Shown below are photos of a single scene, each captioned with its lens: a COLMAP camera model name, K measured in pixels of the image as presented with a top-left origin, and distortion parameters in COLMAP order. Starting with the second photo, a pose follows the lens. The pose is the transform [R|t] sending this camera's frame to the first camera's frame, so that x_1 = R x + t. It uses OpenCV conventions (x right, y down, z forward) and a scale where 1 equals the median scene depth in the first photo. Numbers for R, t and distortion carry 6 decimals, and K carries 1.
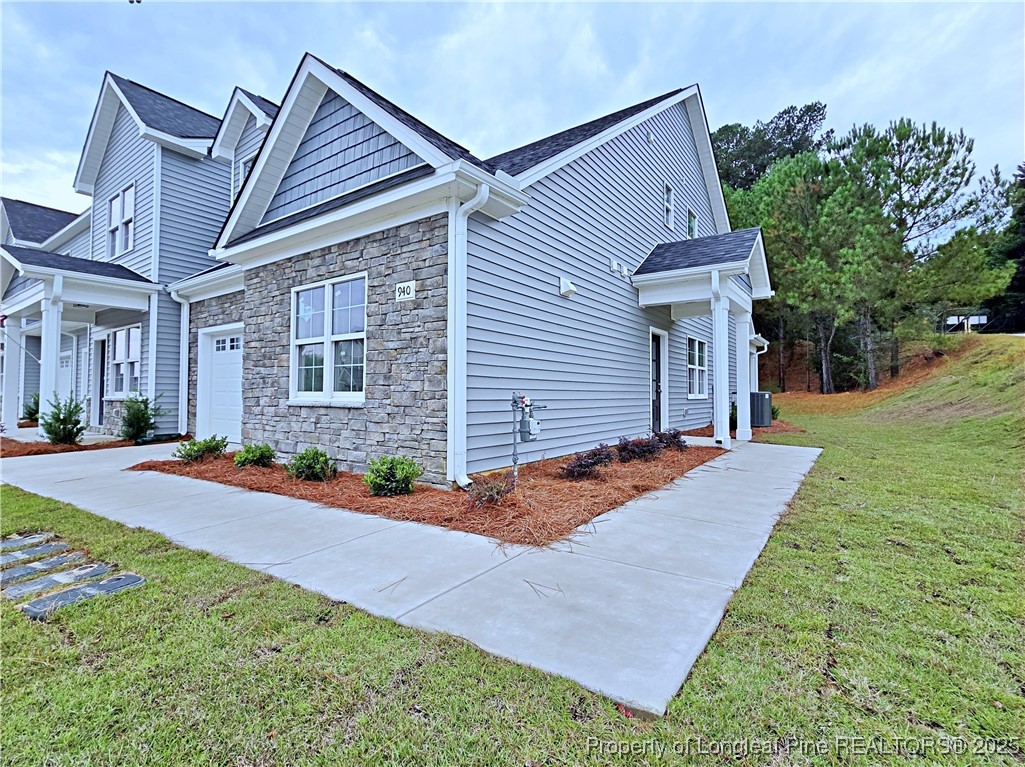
lens RADIAL K [[489.6, 0, 511.0], [0, 489.6, 382.9], [0, 0, 1]] dist [0.001174, -0.002307]
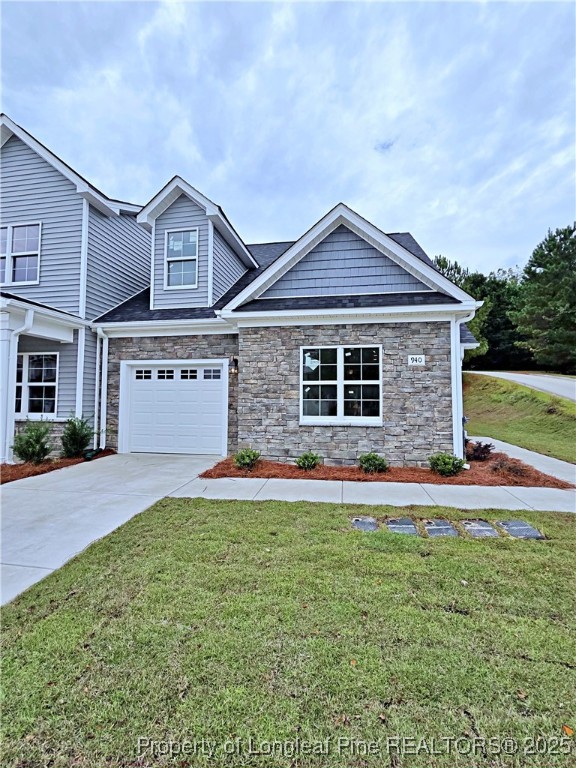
lens RADIAL K [[366.9, 0, 291.0], [0, 366.9, 380.7], [0, 0, 1]] dist [0.001174, -0.002307]
pose [[0.897771, 0.023242, 0.439848, -1.031258], [-0.010649, 0.999460, -0.031076, -0.057348], [-0.440333, 0.023215, 0.897534, 0.011579]]
